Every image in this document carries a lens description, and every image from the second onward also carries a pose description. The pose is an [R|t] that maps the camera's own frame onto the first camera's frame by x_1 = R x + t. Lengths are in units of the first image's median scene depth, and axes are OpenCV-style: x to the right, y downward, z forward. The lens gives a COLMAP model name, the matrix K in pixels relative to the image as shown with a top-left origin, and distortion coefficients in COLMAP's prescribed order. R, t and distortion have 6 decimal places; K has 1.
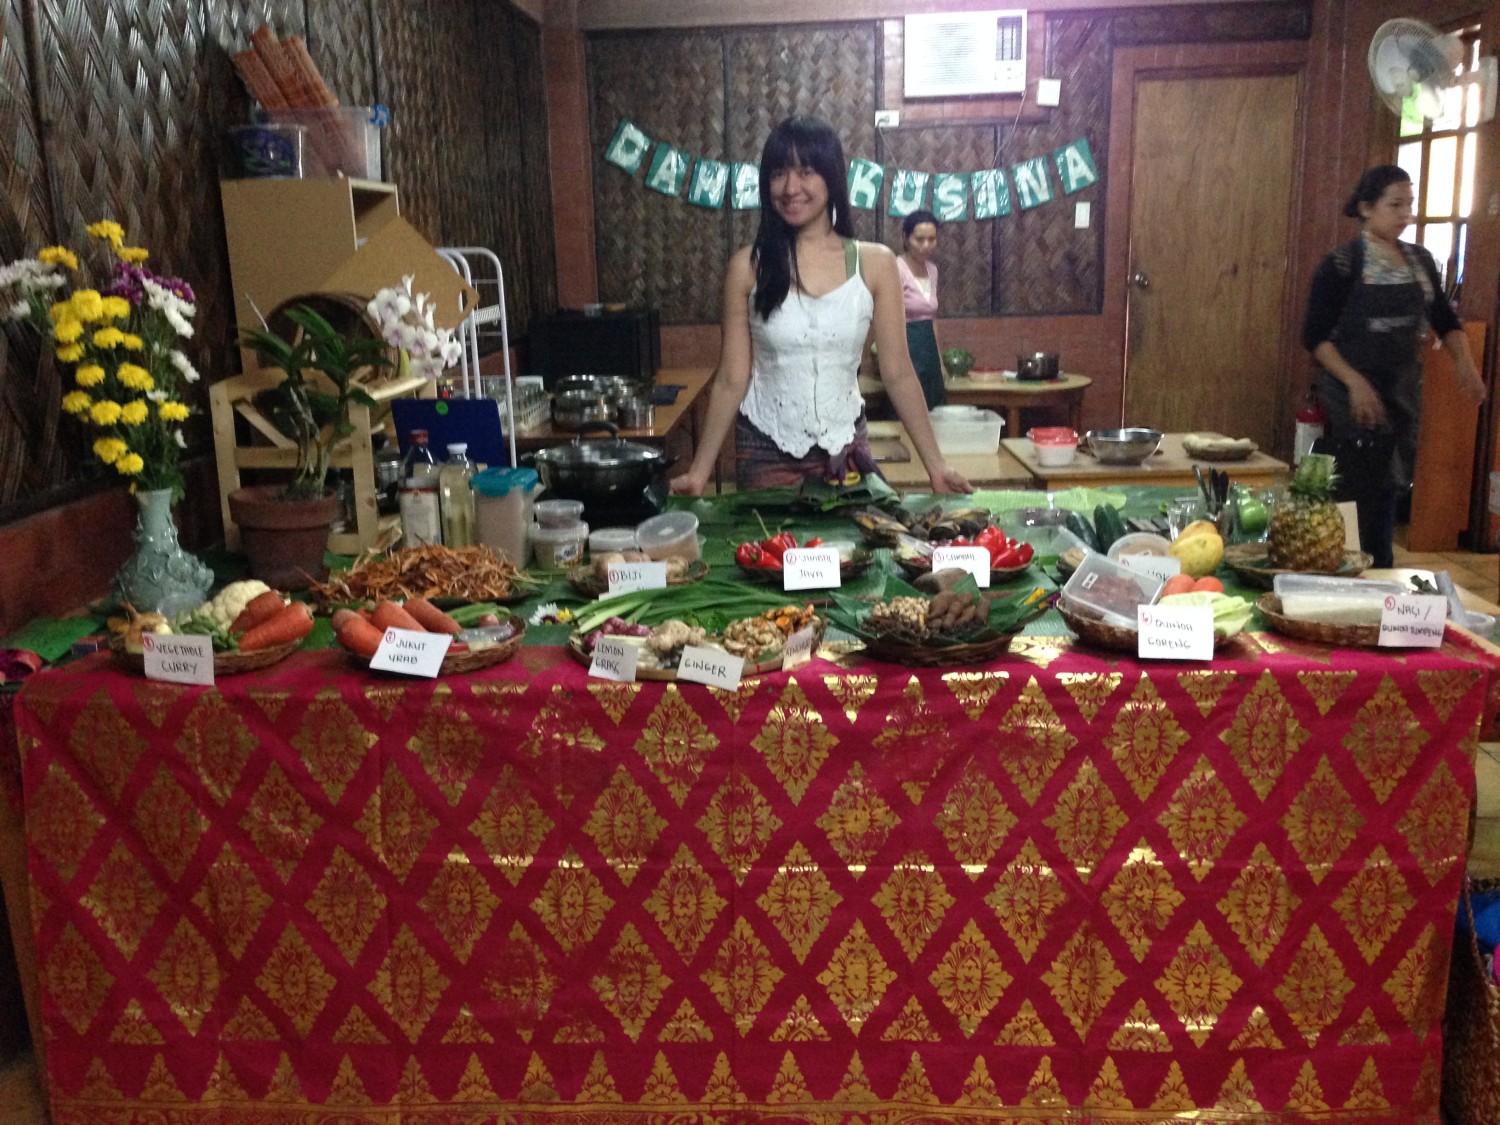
lens RADIAL K [[1456.2, 0, 665.9], [0, 1456.2, 561.0], [0, 0, 1]] dist [0.132597, -0.268560]
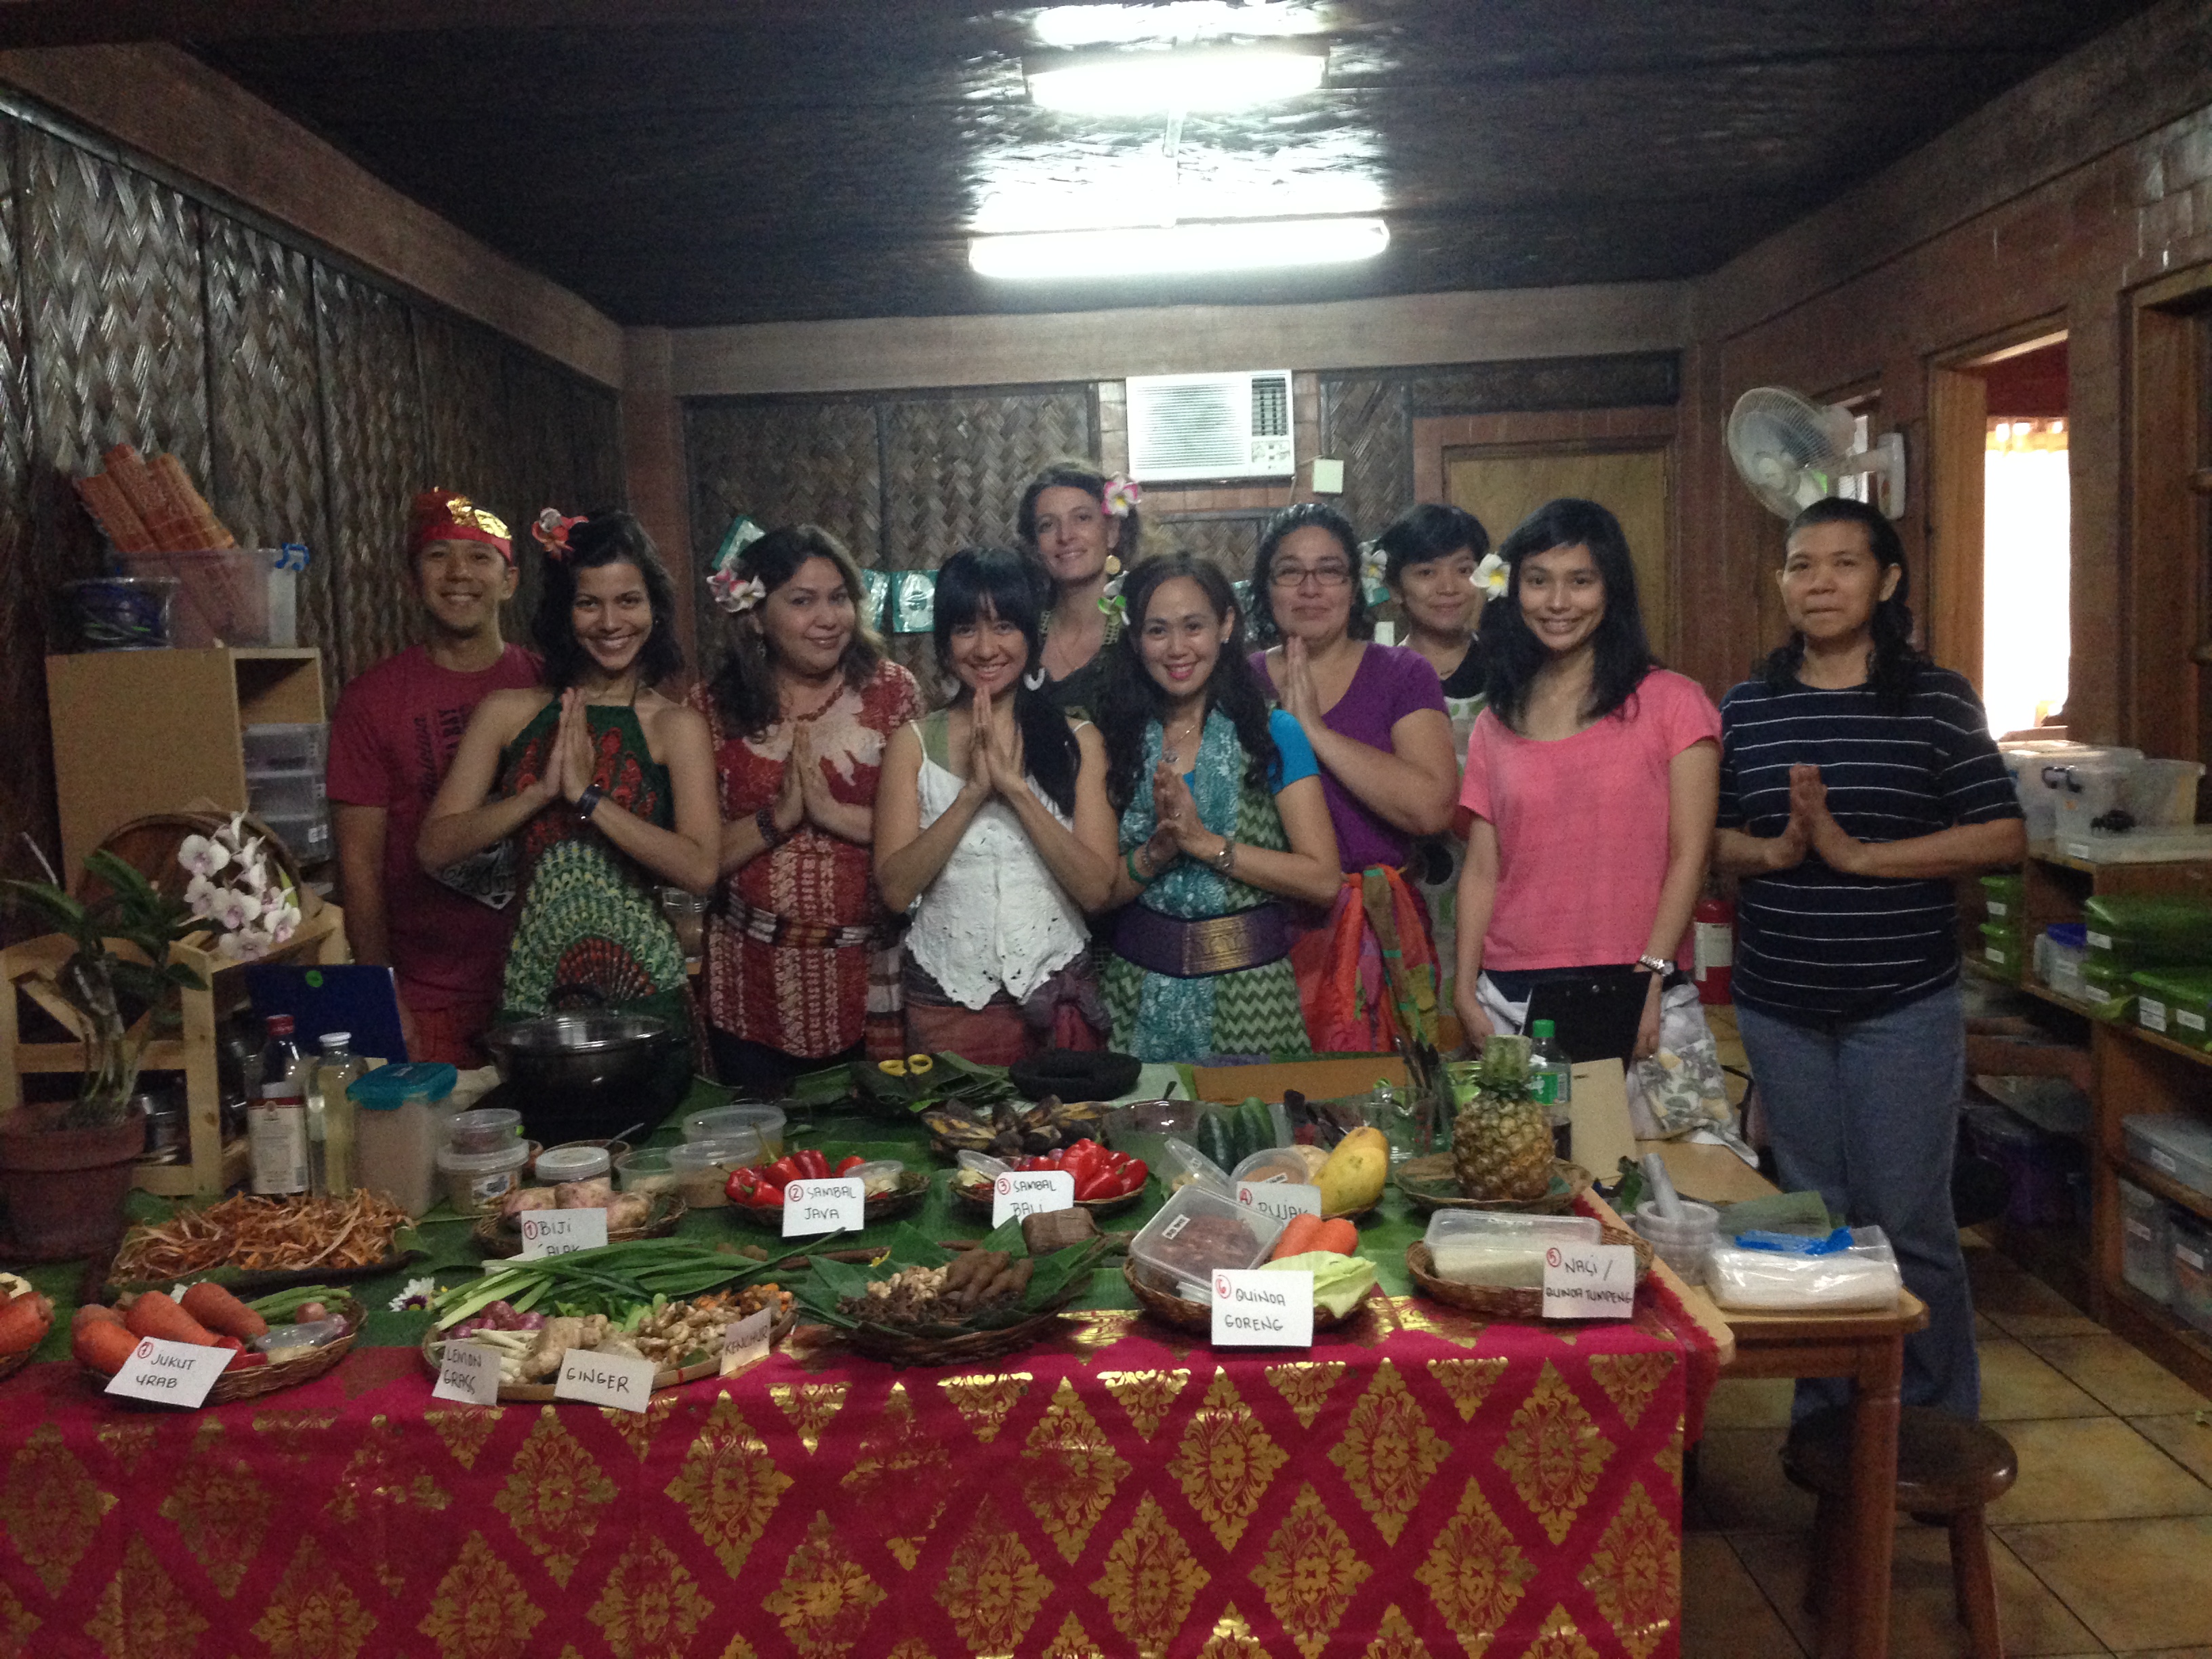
lens RADIAL K [[2115.5, 0, 968.6], [0, 2115.5, 829.2], [0, 0, 1]] dist [0.104917, -0.238412]
pose [[0.998287, -0.012643, 0.057122, 0.143981], [0.020233, 0.990733, -0.134311, -0.046636], [-0.054894, 0.135237, 0.989291, -0.058216]]
